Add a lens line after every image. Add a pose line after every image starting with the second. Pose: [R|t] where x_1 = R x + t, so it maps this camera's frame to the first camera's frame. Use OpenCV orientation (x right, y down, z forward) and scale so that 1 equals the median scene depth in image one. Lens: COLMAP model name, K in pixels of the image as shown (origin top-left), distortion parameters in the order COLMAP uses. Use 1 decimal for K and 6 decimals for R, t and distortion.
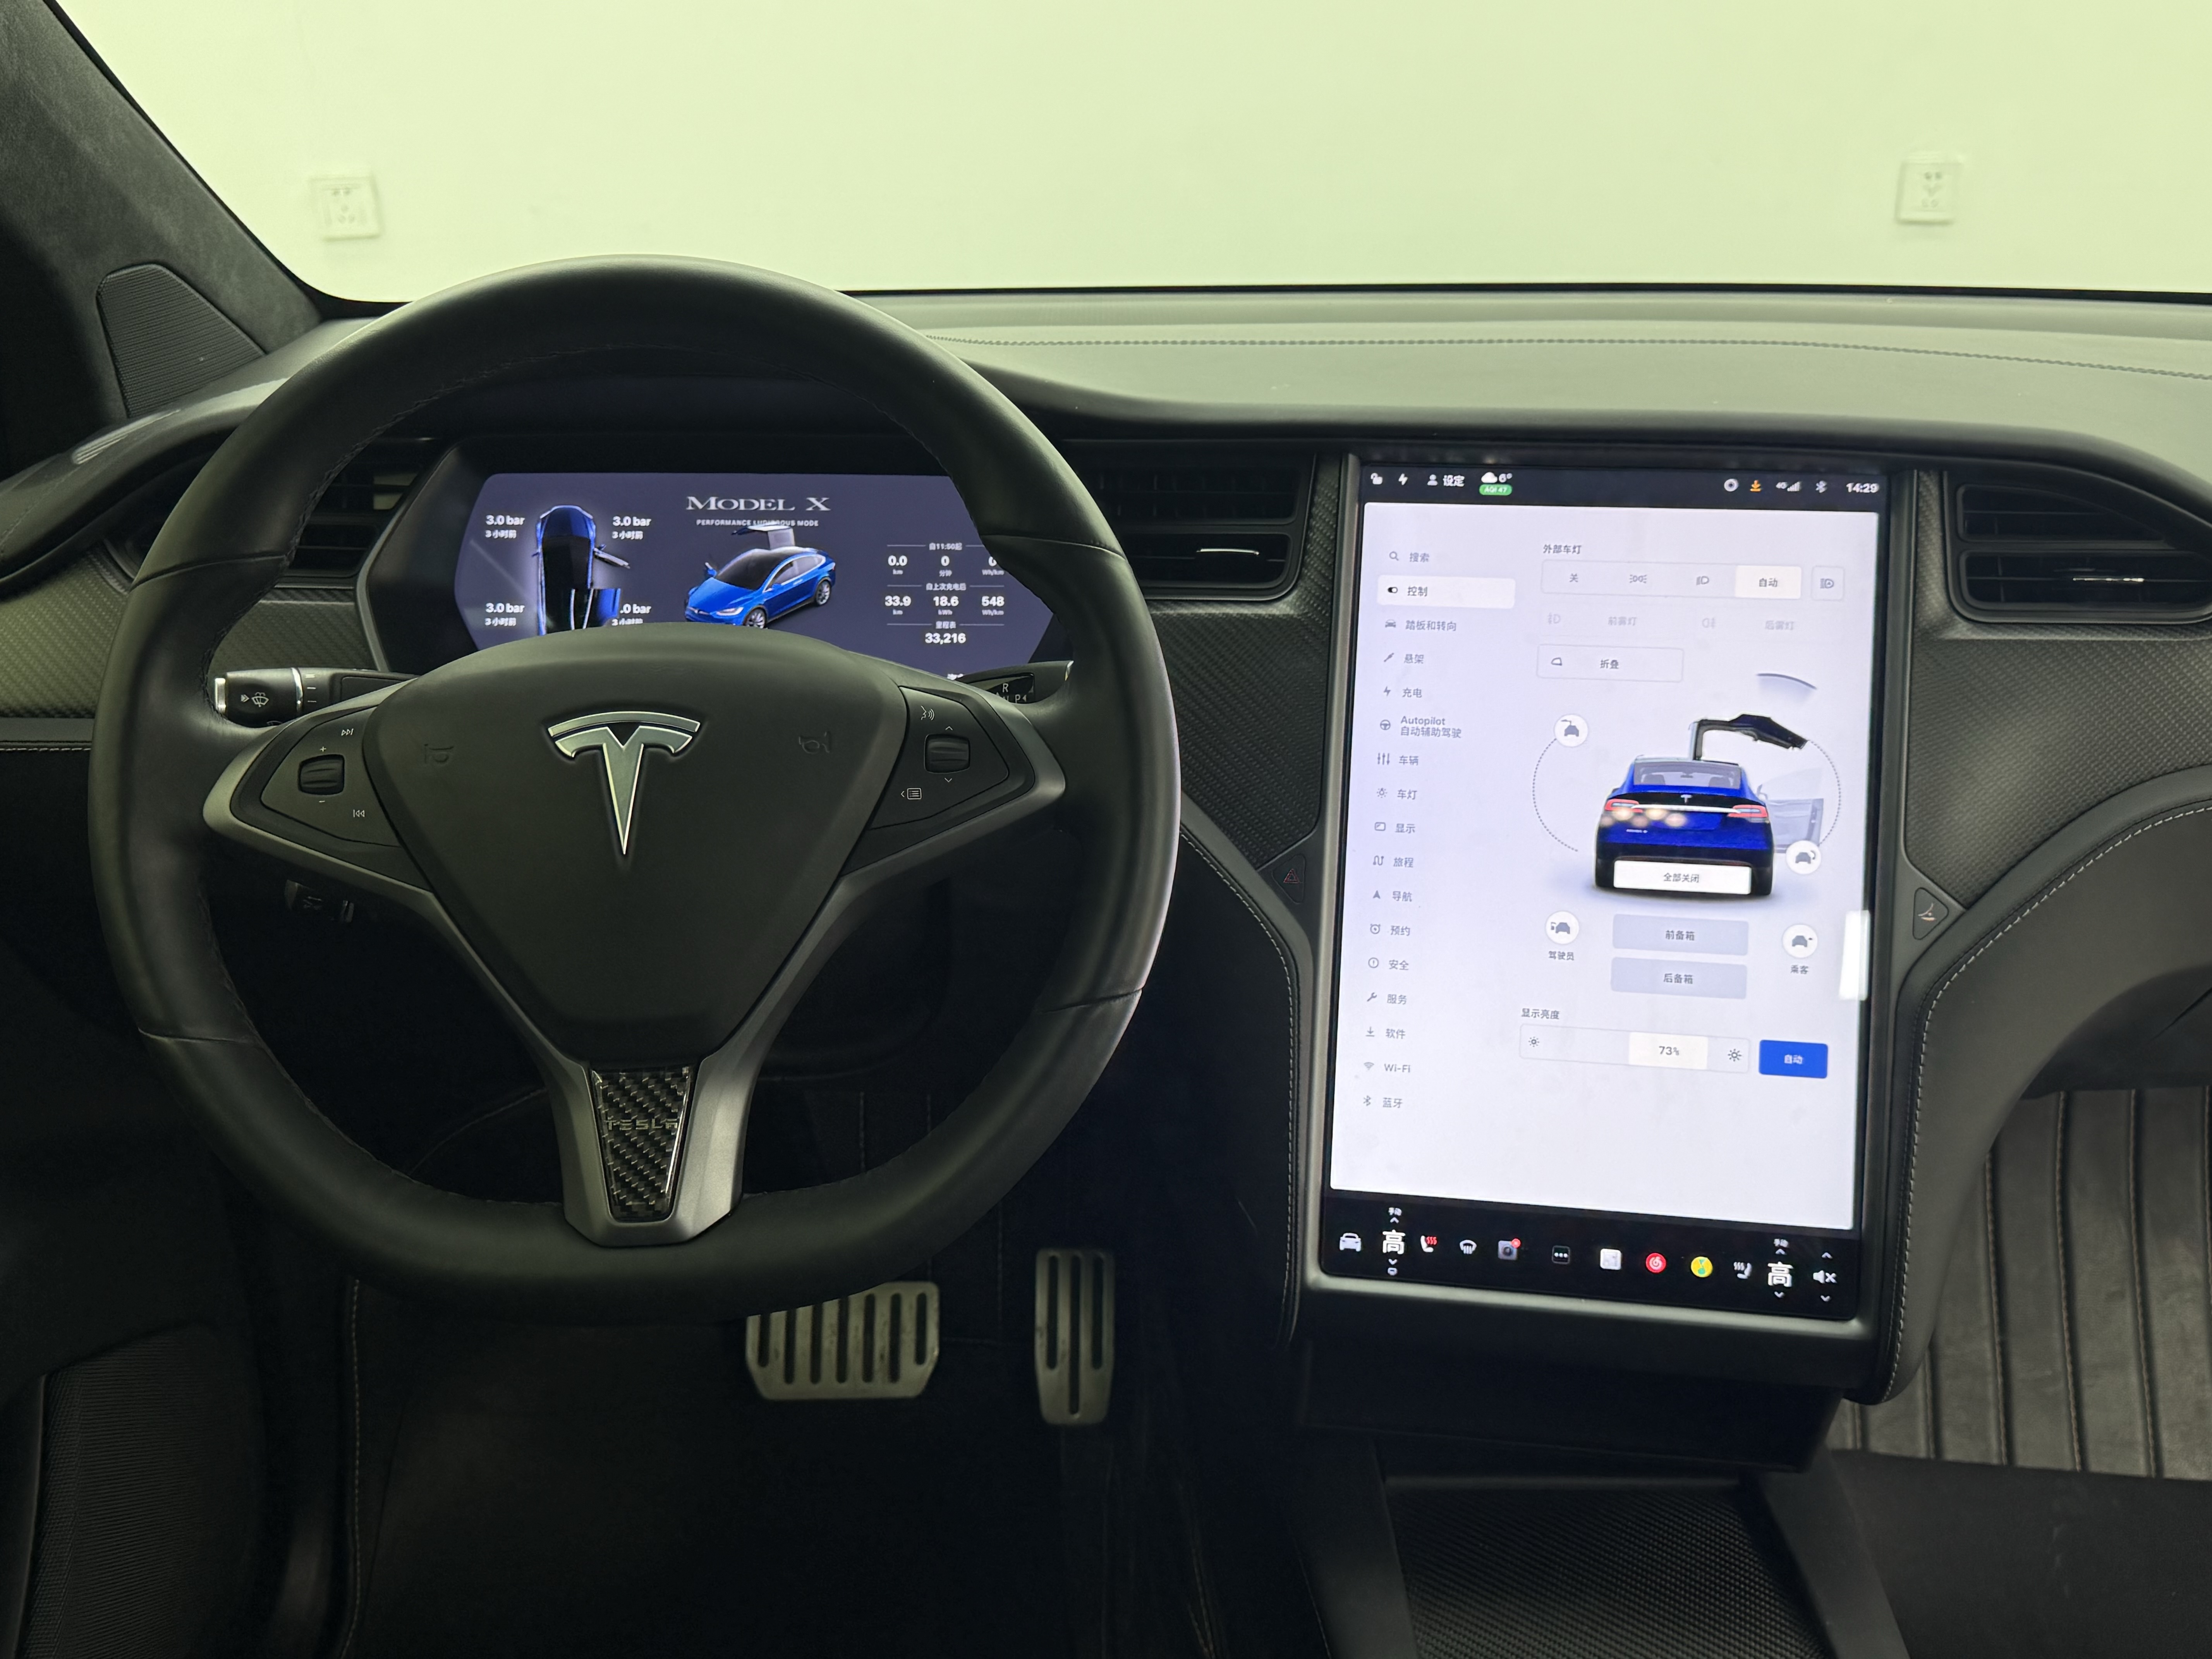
lens RADIAL K [[2157.4, 0, 1118.4], [0, 2157.4, 833.2], [0, 0, 1]] dist [0.102827, 0.000000]
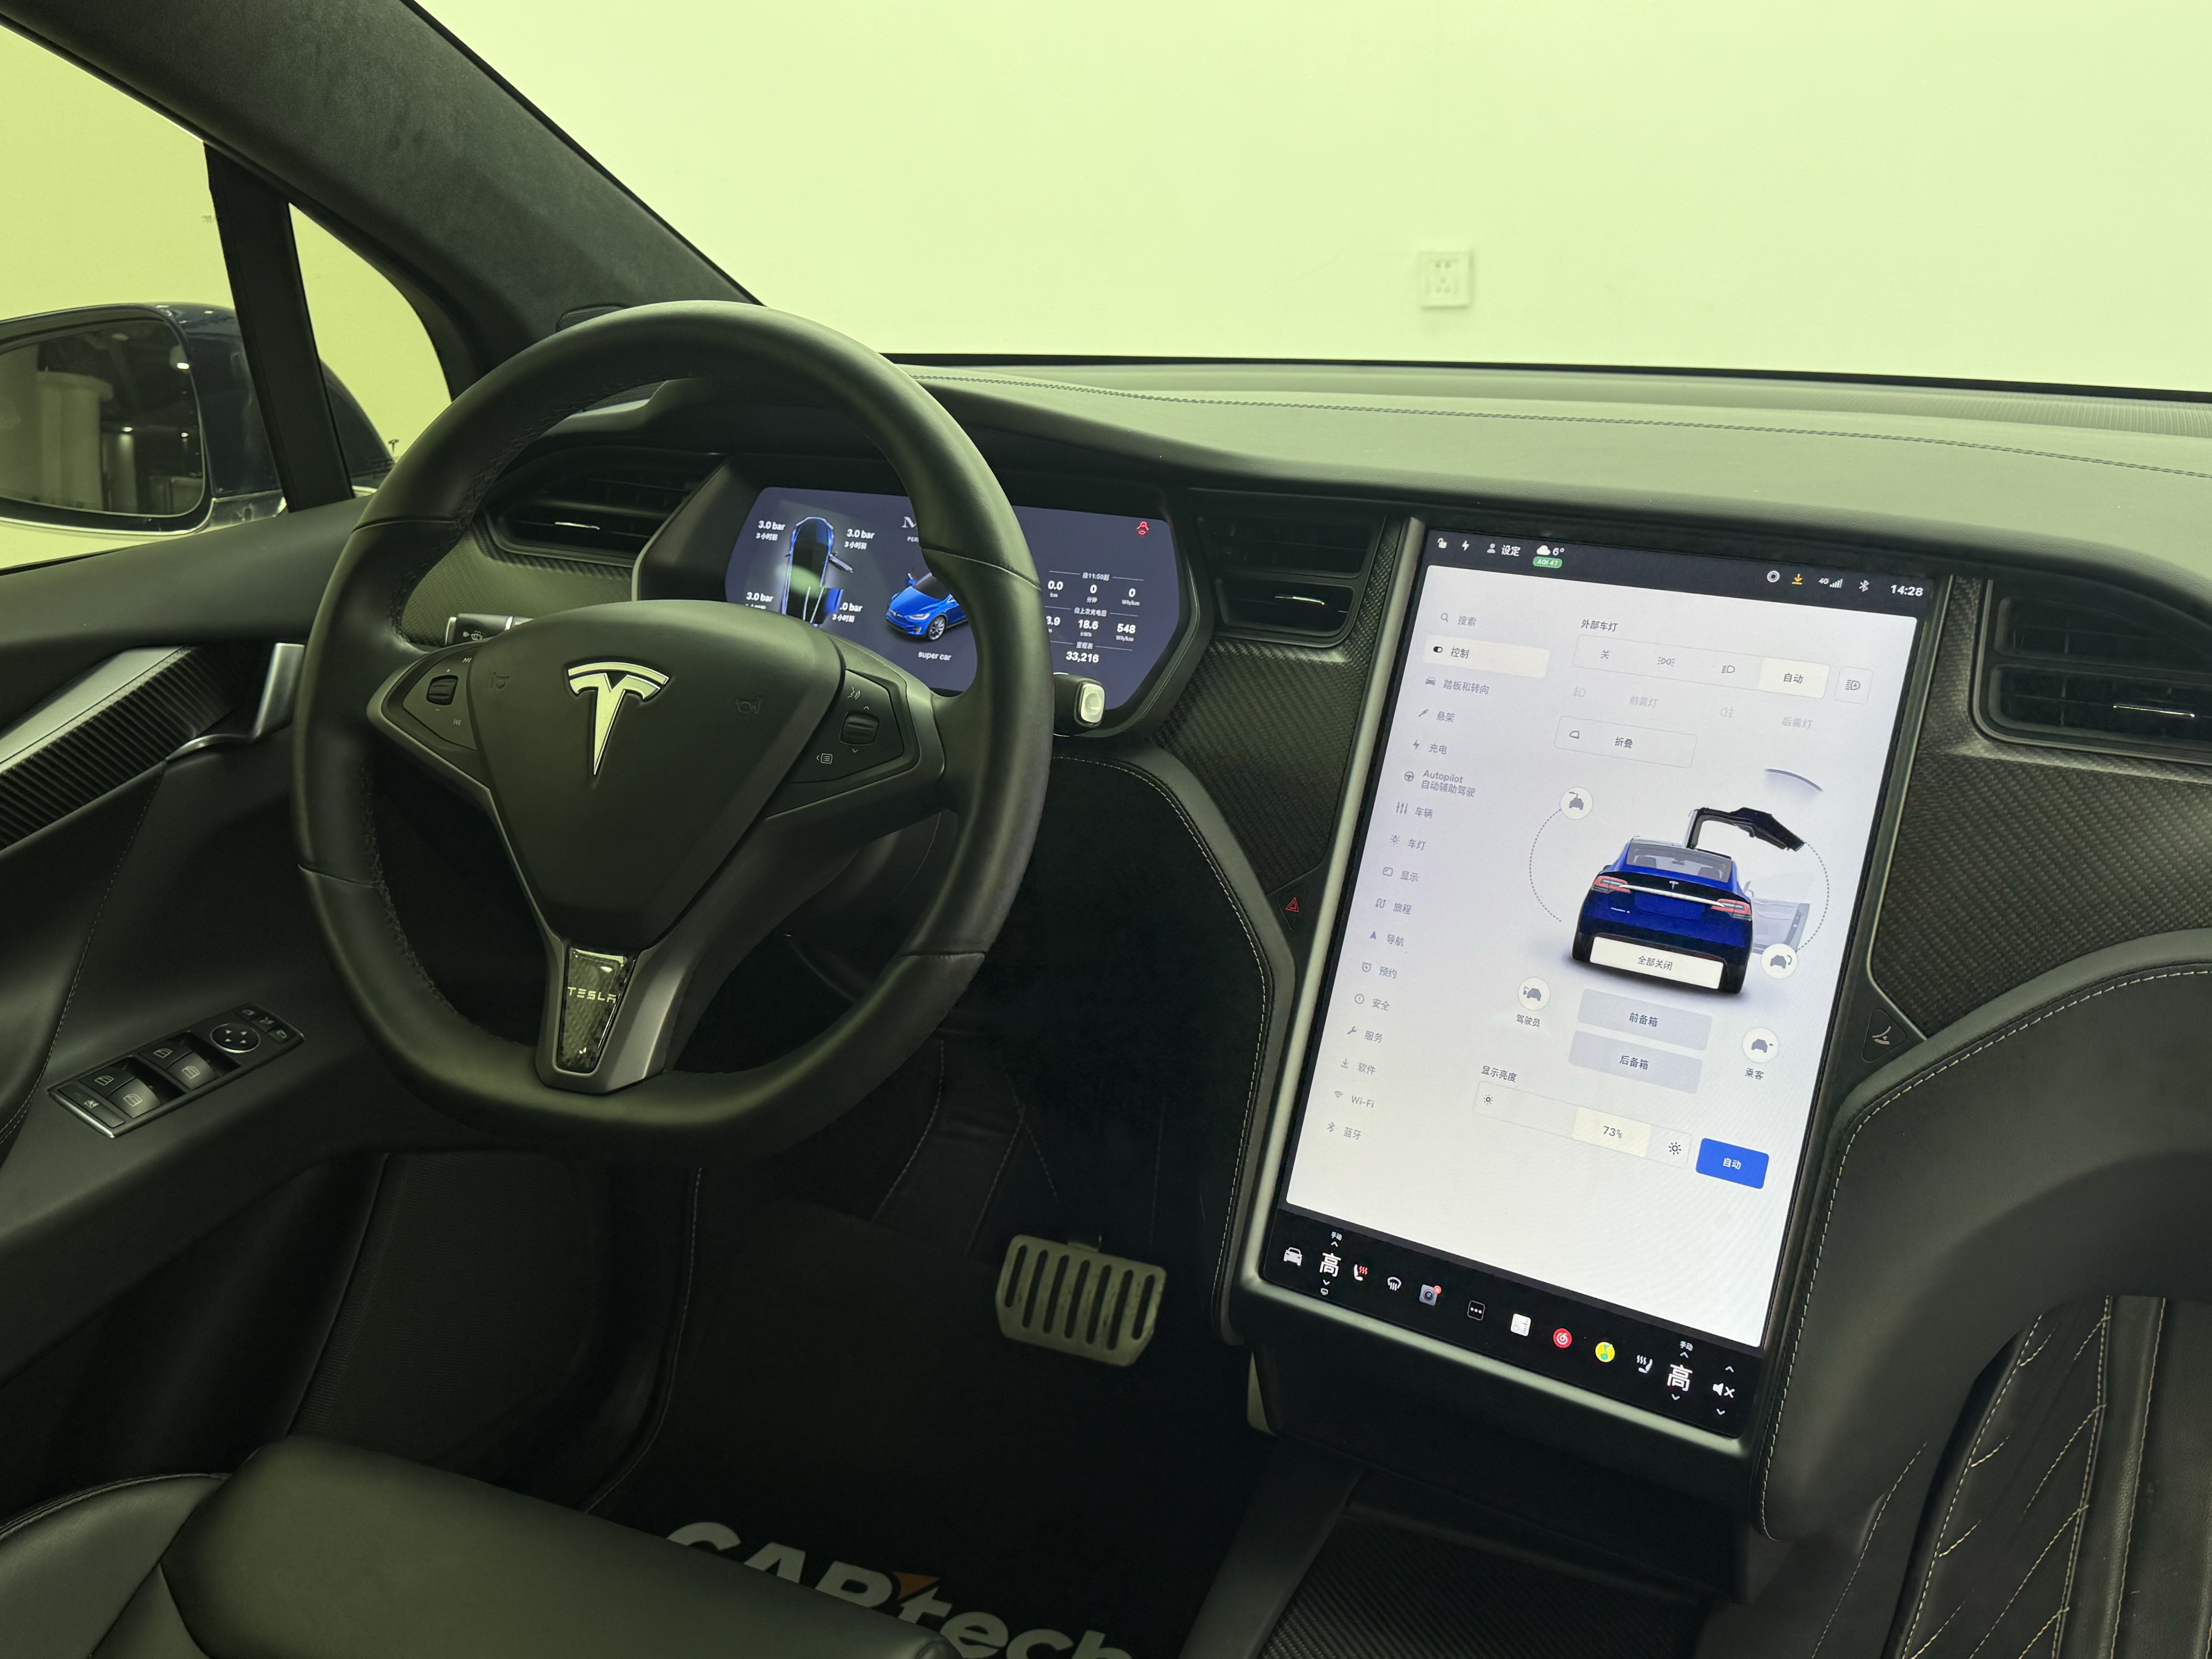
lens RADIAL K [[2157.4, 0, 1104.5], [0, 2157.4, 843.5], [0, 0, 1]] dist [0.102827, 0.000000]
pose [[0.899727, 0.135204, -0.414984, 0.408717], [-0.149022, 0.988833, -0.000929, 0.004691], [0.410224, 0.062677, 0.909828, -0.008458]]
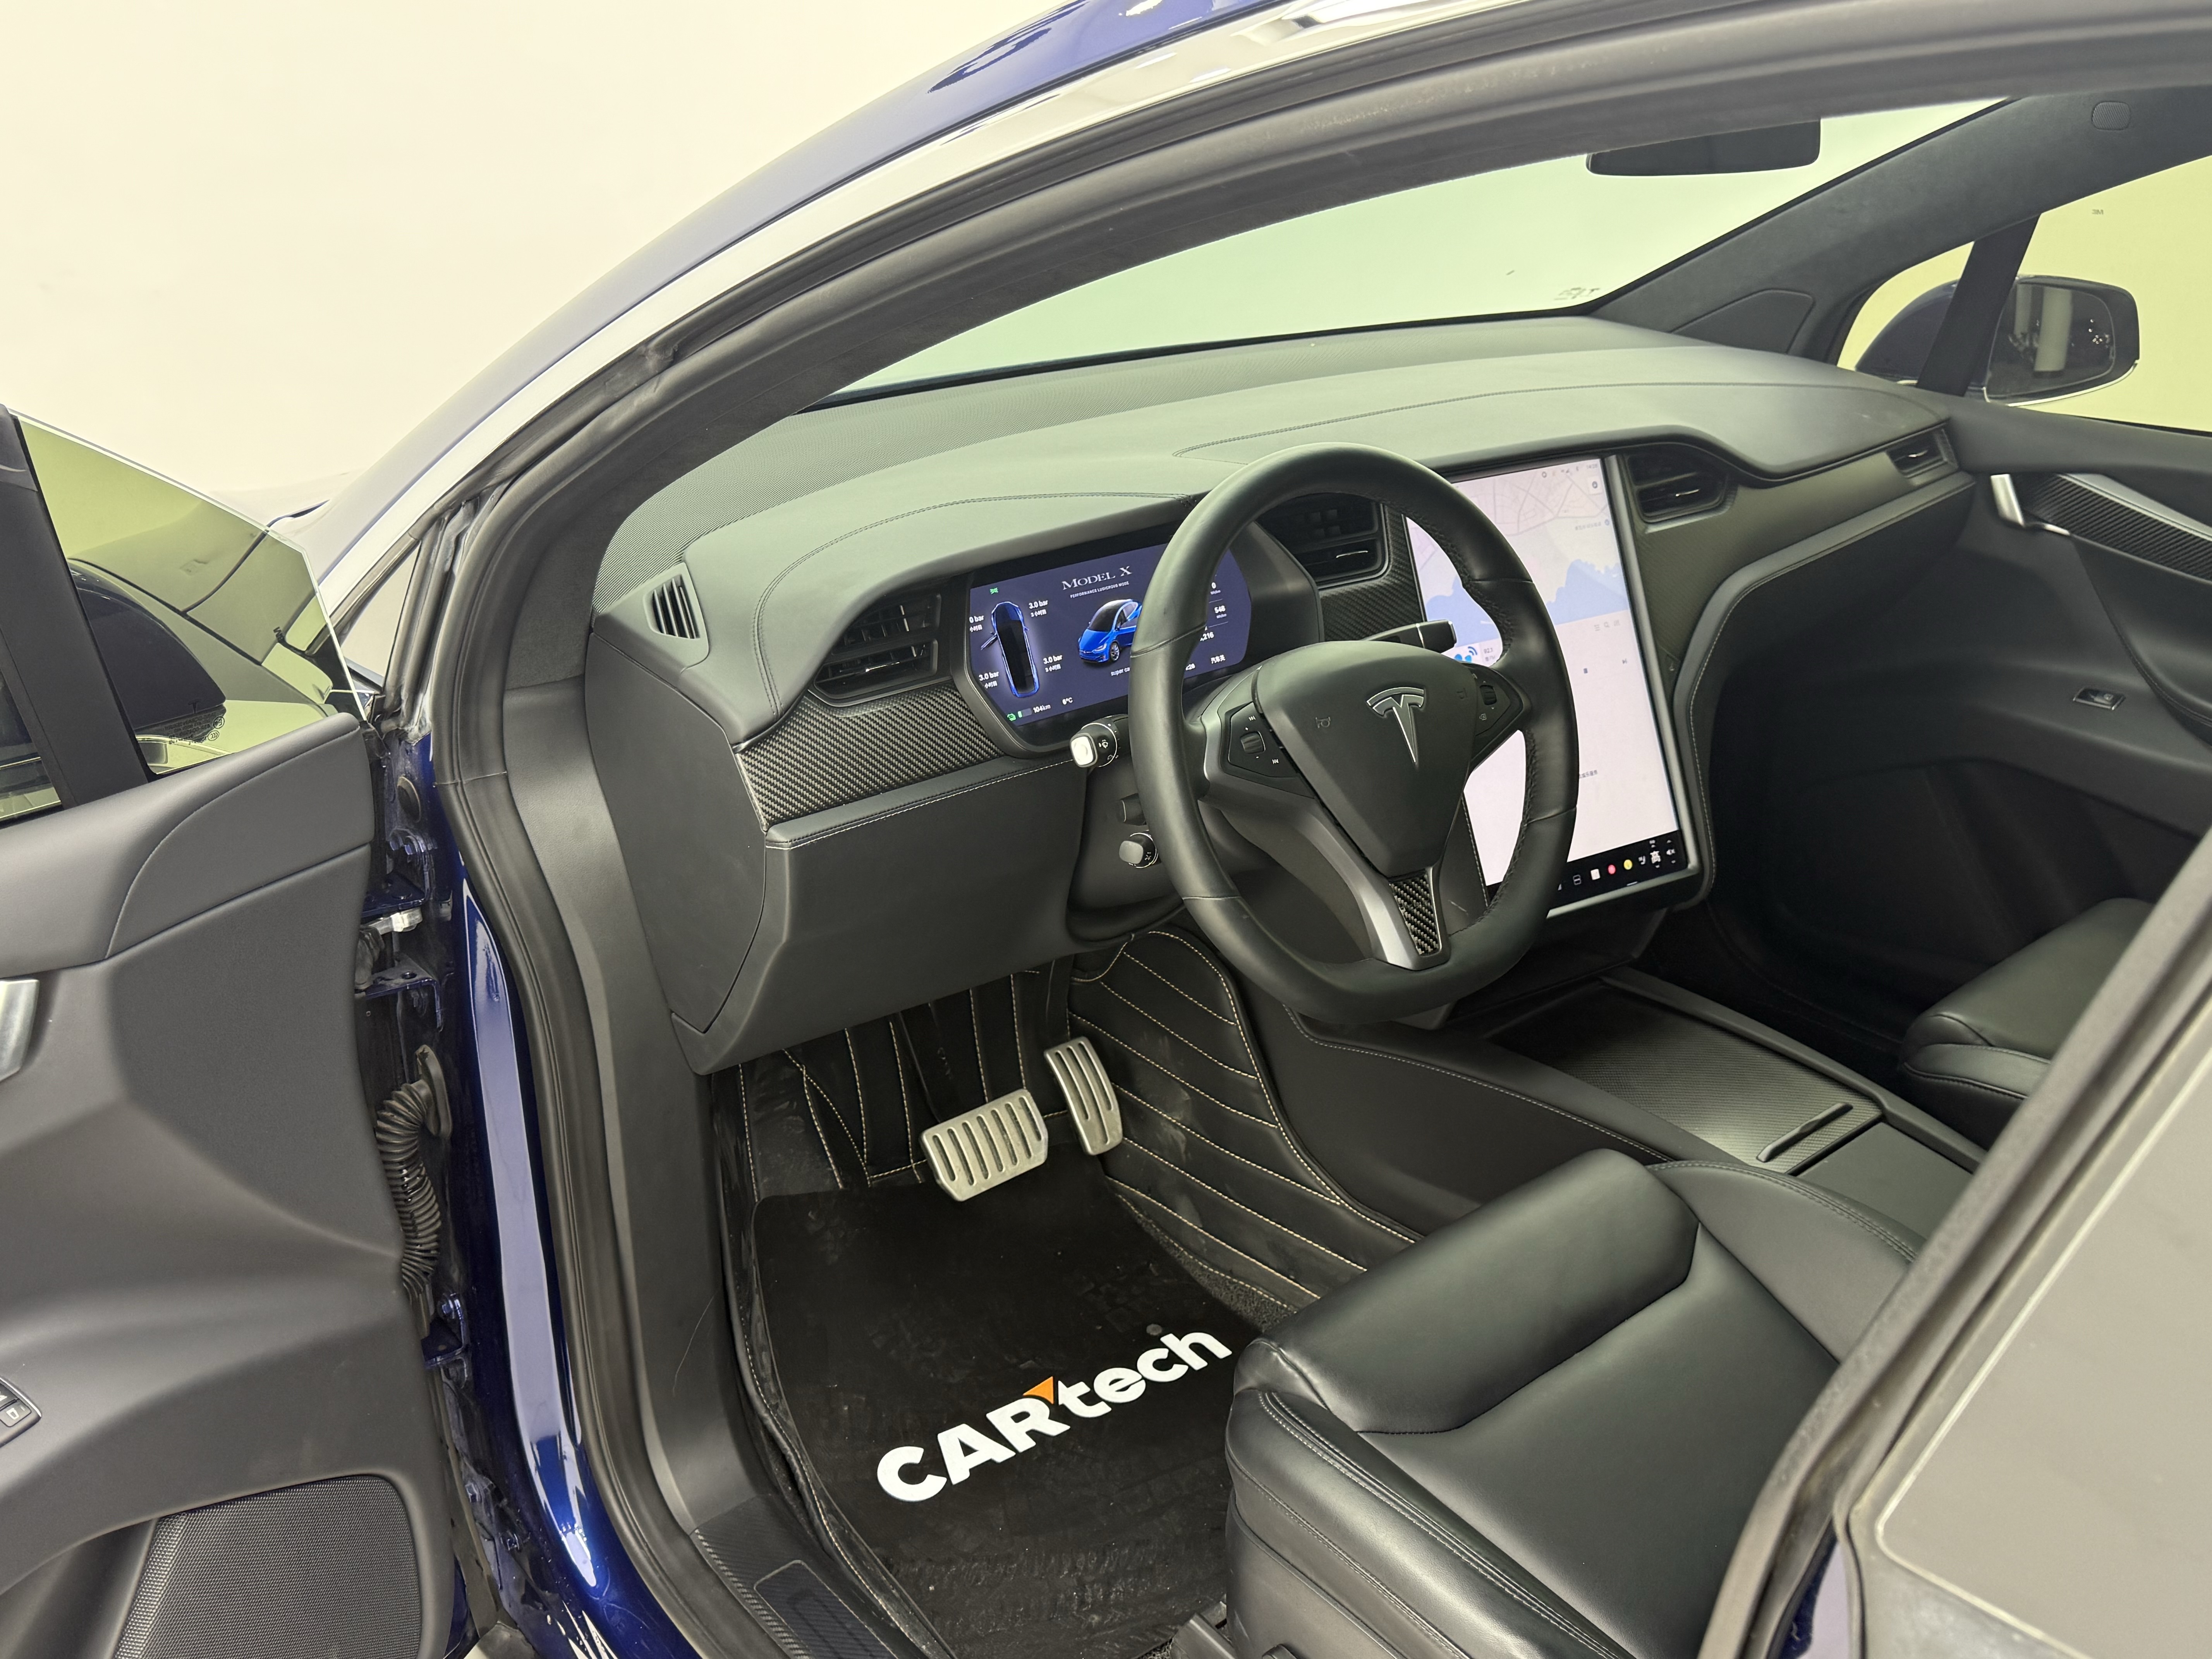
lens RADIAL K [[1947.6, 0, 1105.4], [0, 1947.6, 849.6], [0, 0, 1]] dist [0.056008, -0.000128]
pose [[0.775556, -0.262744, 0.574003, -1.035070], [0.235737, 0.964032, 0.122763, -0.134183], [-0.585612, 0.040104, 0.809599, -0.151278]]
